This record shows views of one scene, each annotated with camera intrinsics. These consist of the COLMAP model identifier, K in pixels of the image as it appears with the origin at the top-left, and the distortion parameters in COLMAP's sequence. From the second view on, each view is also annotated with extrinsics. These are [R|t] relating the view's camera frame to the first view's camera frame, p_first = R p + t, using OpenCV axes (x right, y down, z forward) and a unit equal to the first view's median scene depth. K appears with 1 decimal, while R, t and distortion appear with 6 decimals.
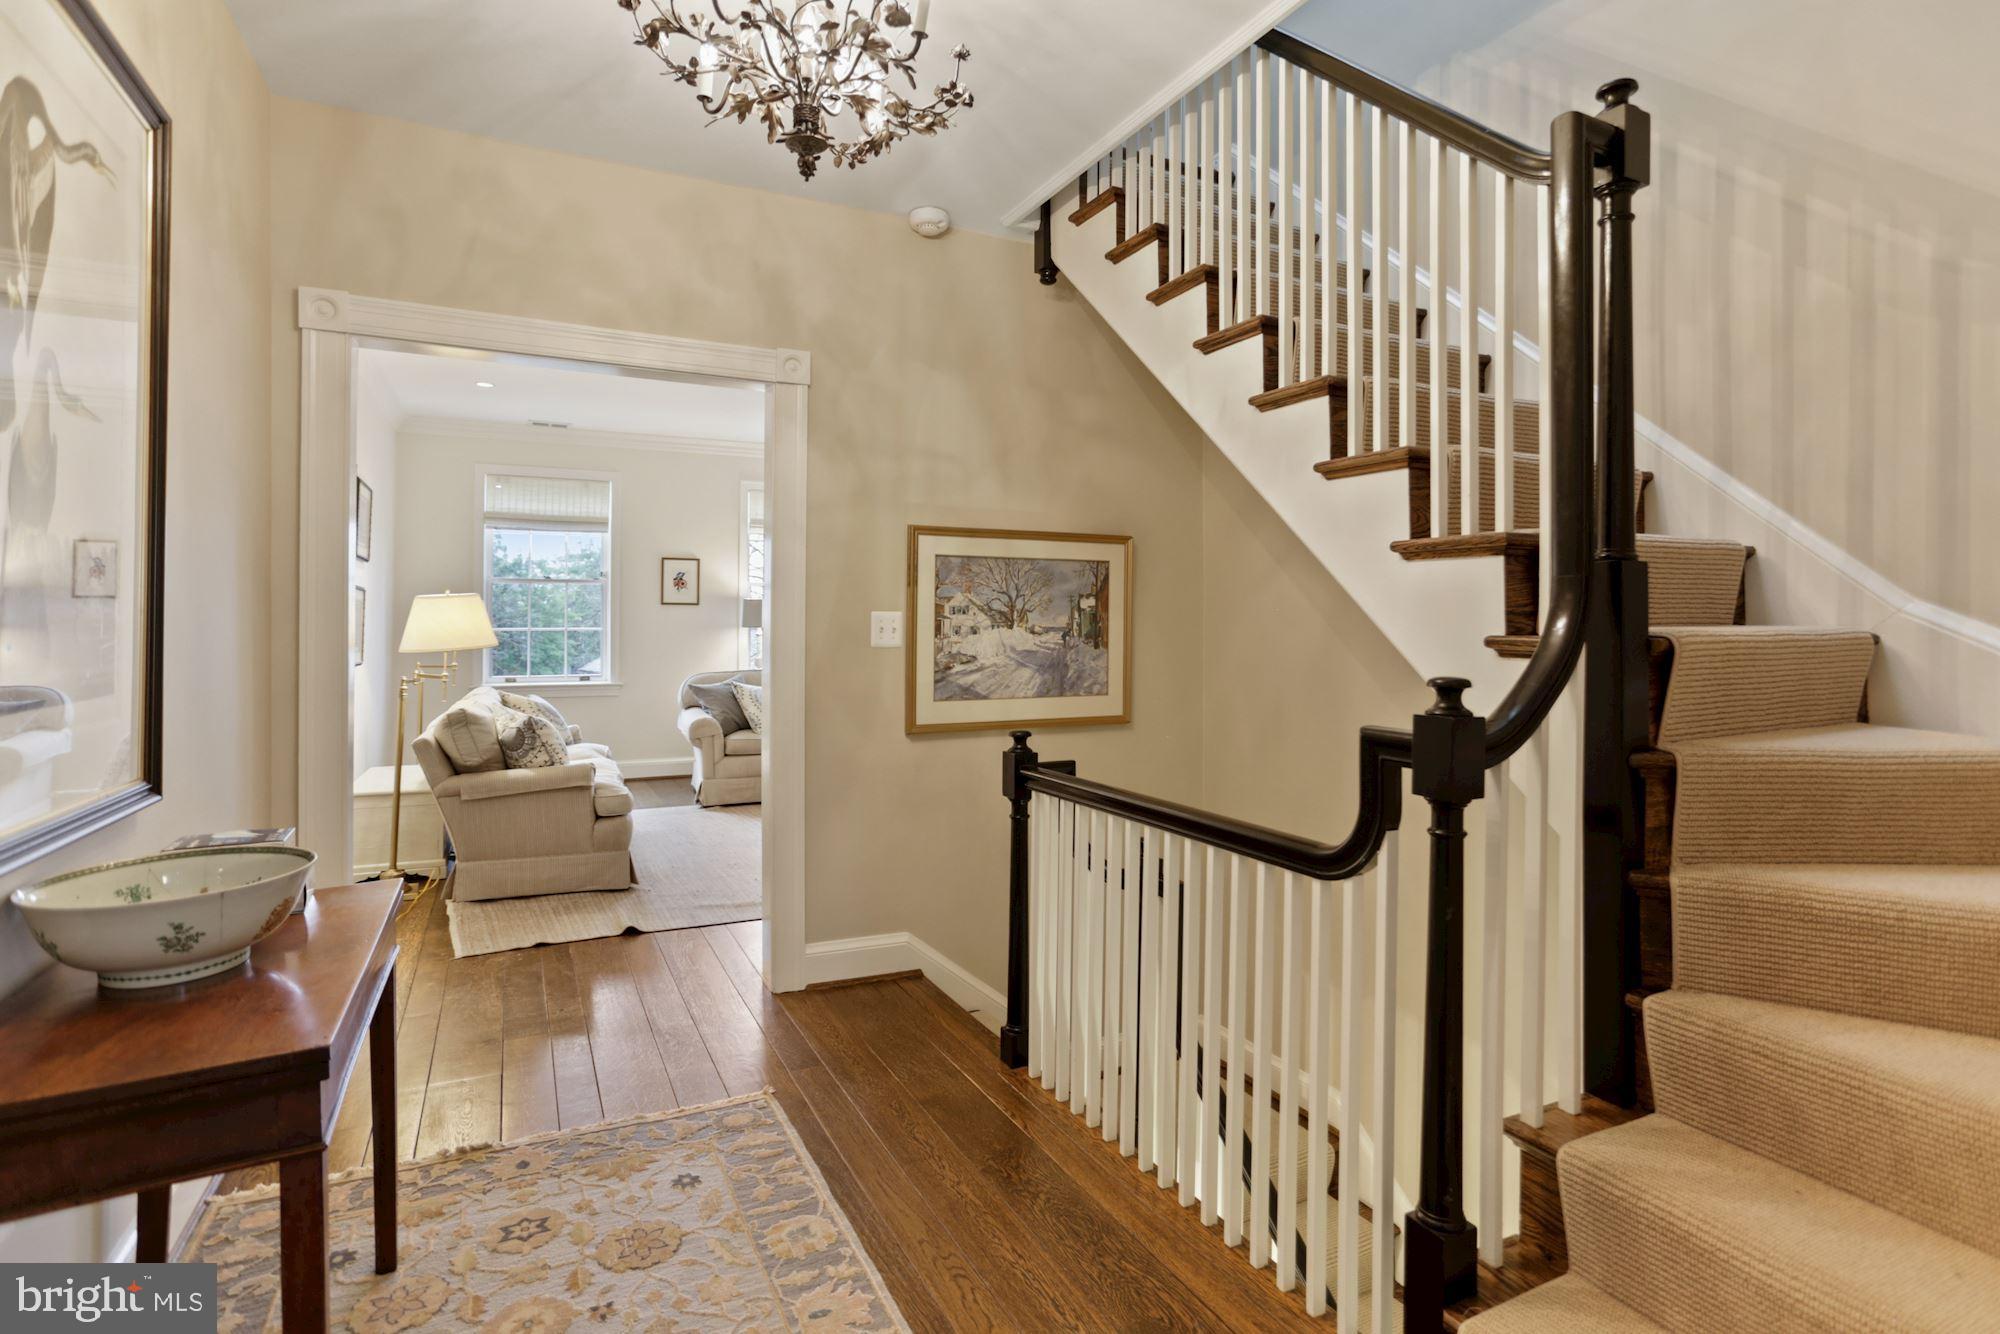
lens RADIAL K [[978.7, 0, 998.8], [0, 978.7, 656.6], [0, 0, 1]] dist [-0.006284, 0.000087]
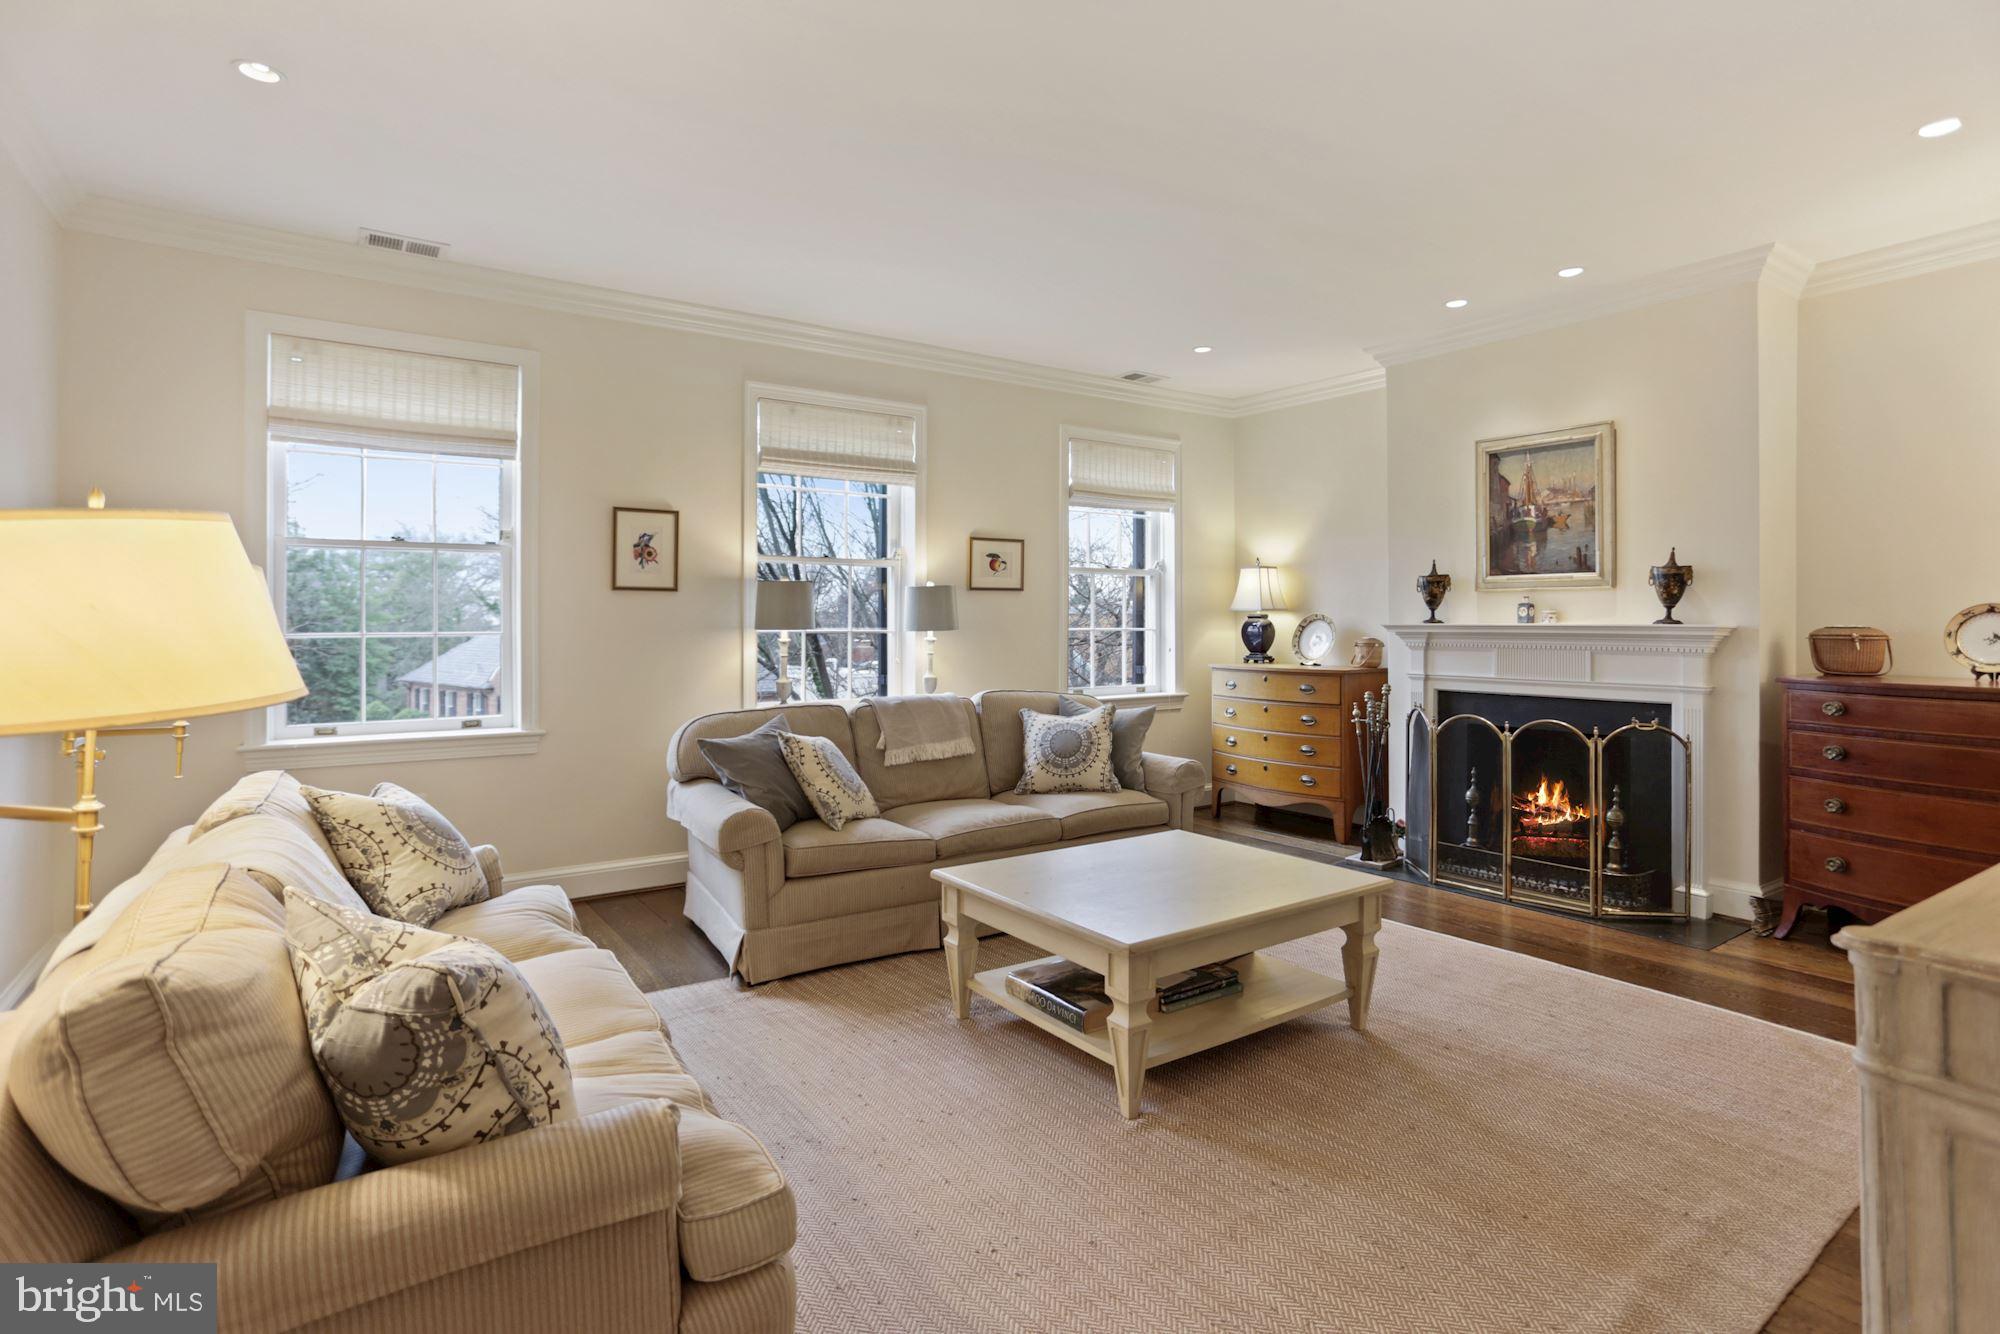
lens RADIAL K [[978.7, 0, 999.8], [0, 978.7, 652.4], [0, 0, 1]] dist [-0.006284, 0.000087]
pose [[0.988338, -0.008486, 0.152043, -0.226128], [0.009416, 0.999941, -0.005392, -0.012819], [-0.151988, 0.006761, 0.988359, 0.437619]]
